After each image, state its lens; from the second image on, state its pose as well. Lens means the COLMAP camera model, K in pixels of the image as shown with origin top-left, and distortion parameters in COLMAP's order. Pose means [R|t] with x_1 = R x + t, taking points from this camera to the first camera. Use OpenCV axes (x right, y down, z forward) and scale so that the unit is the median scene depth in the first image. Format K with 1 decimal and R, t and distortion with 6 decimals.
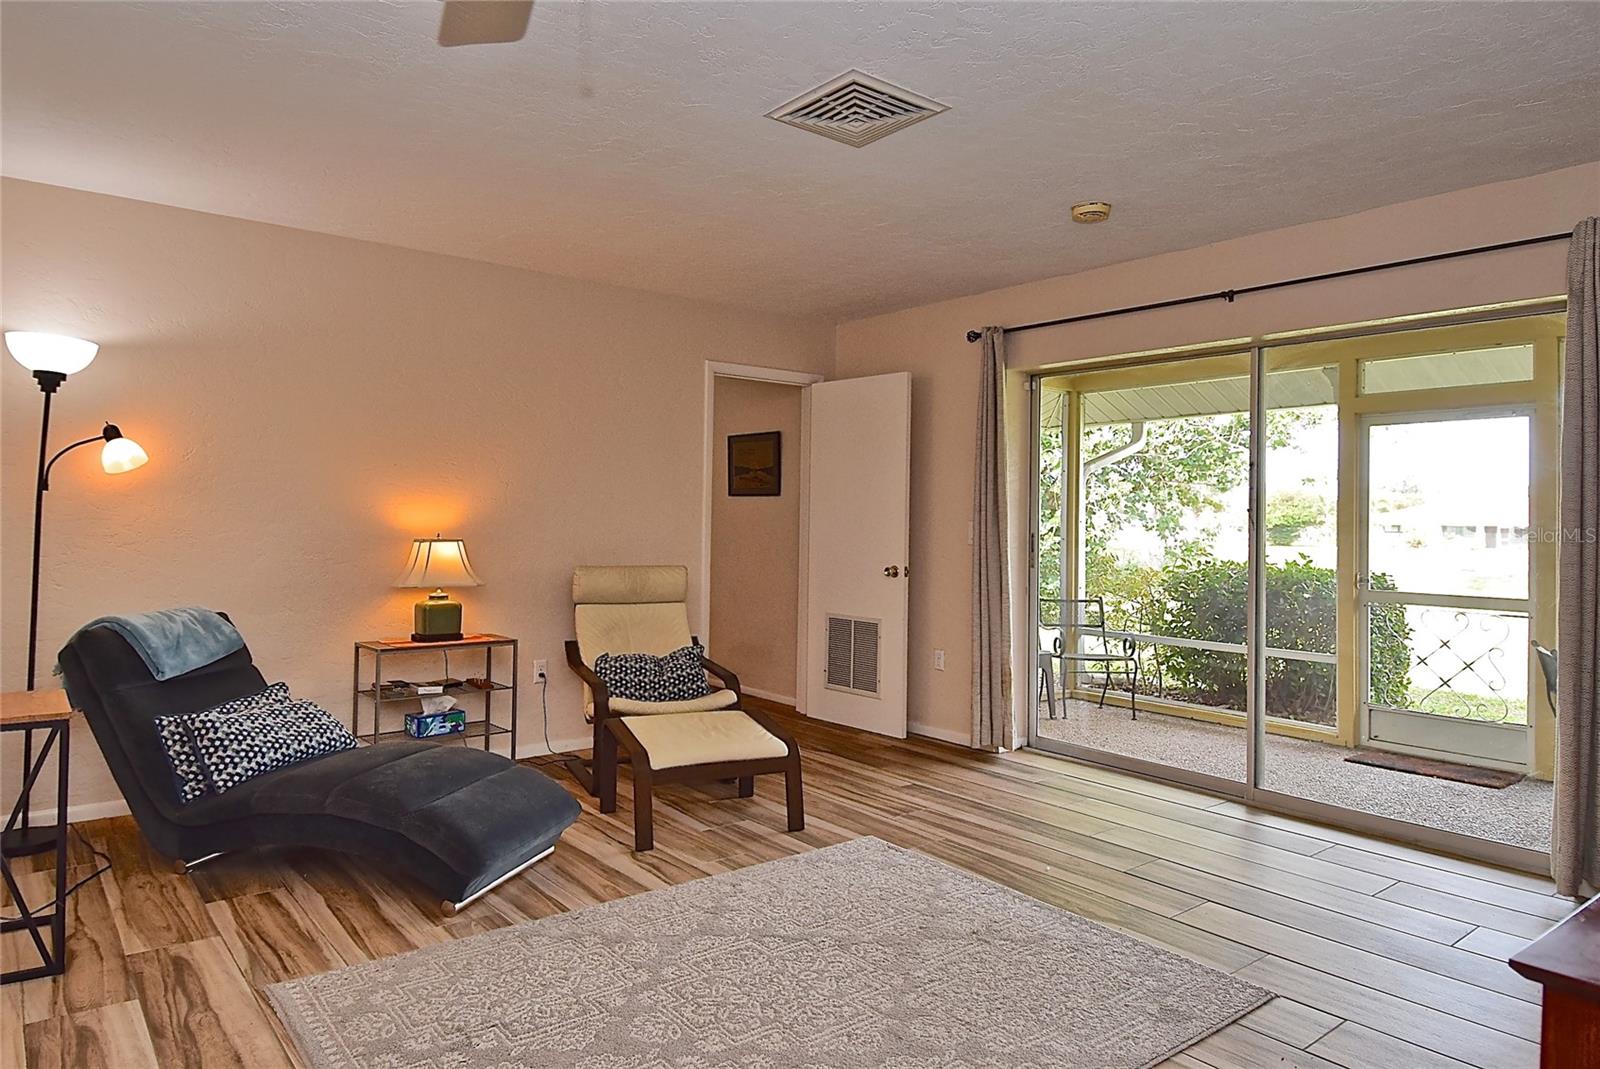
lens RADIAL K [[1013.5, 0, 794.6], [0, 1013.5, 511.7], [0, 0, 1]] dist [0.058070, -0.056638]
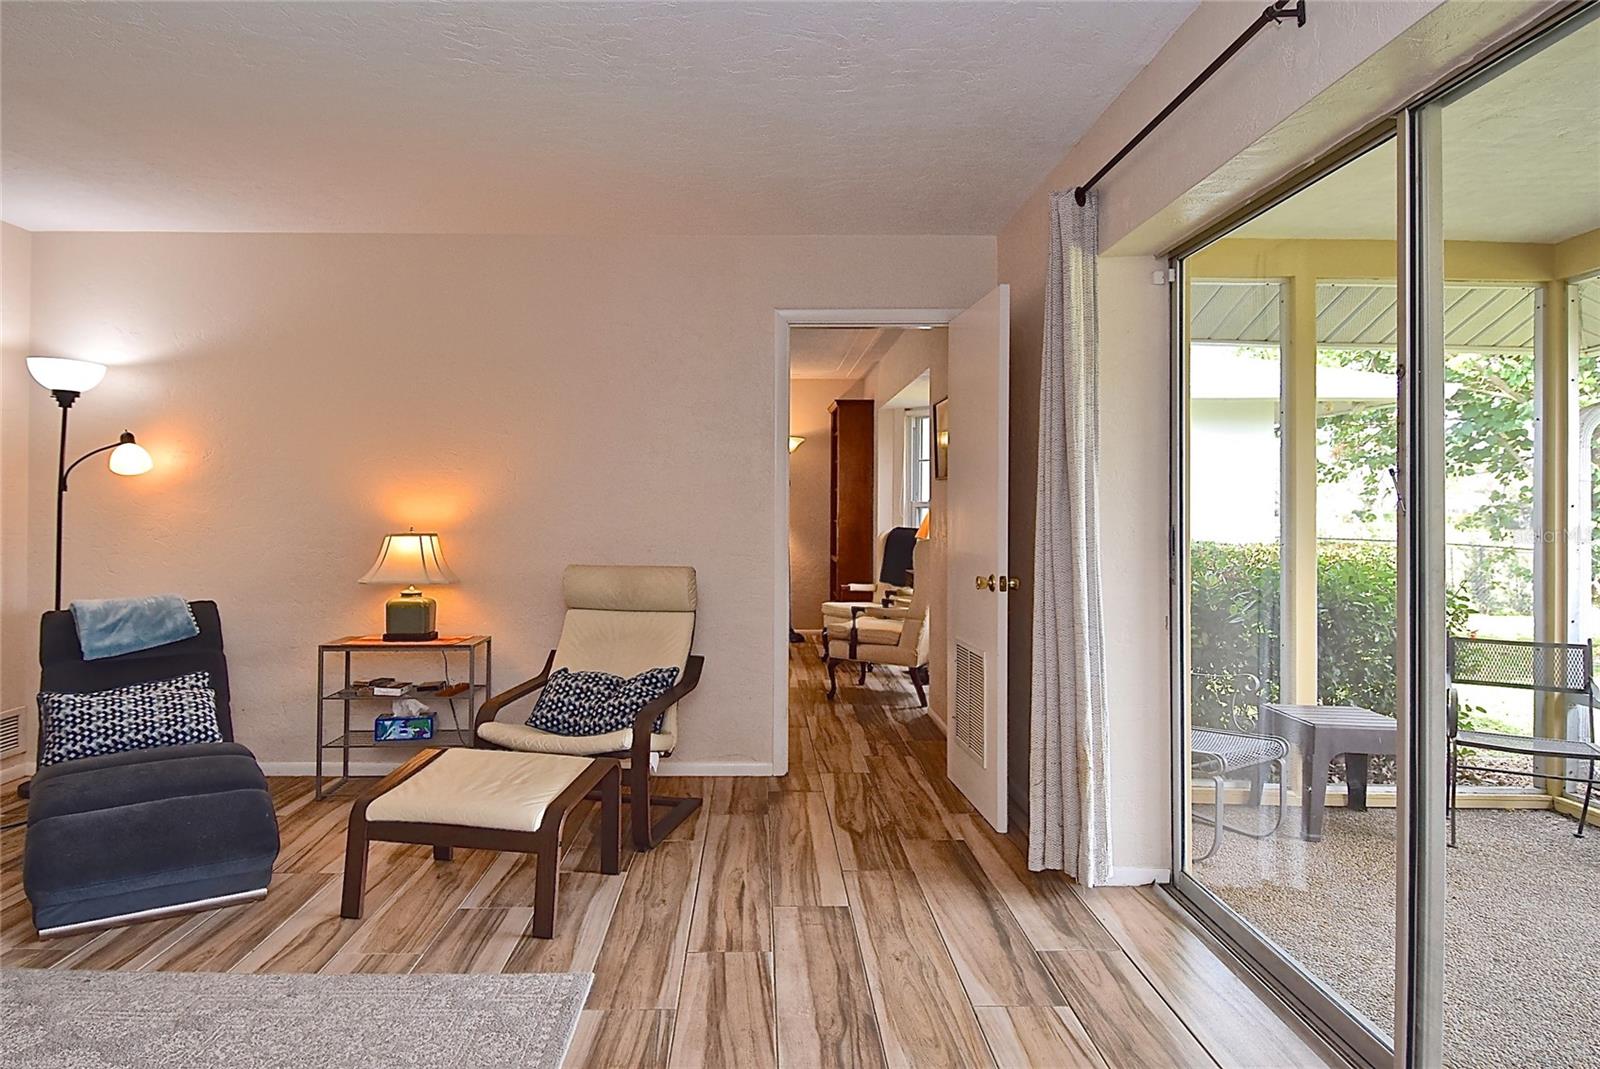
lens RADIAL K [[1013.5, 0, 794.6], [0, 1013.5, 511.7], [0, 0, 1]] dist [0.058070, -0.056638]
pose [[0.777946, -0.013081, -0.628195, 0.590226], [0.013638, 0.999899, -0.003933, 0.016888], [0.628183, -0.005508, 0.778046, 0.542074]]
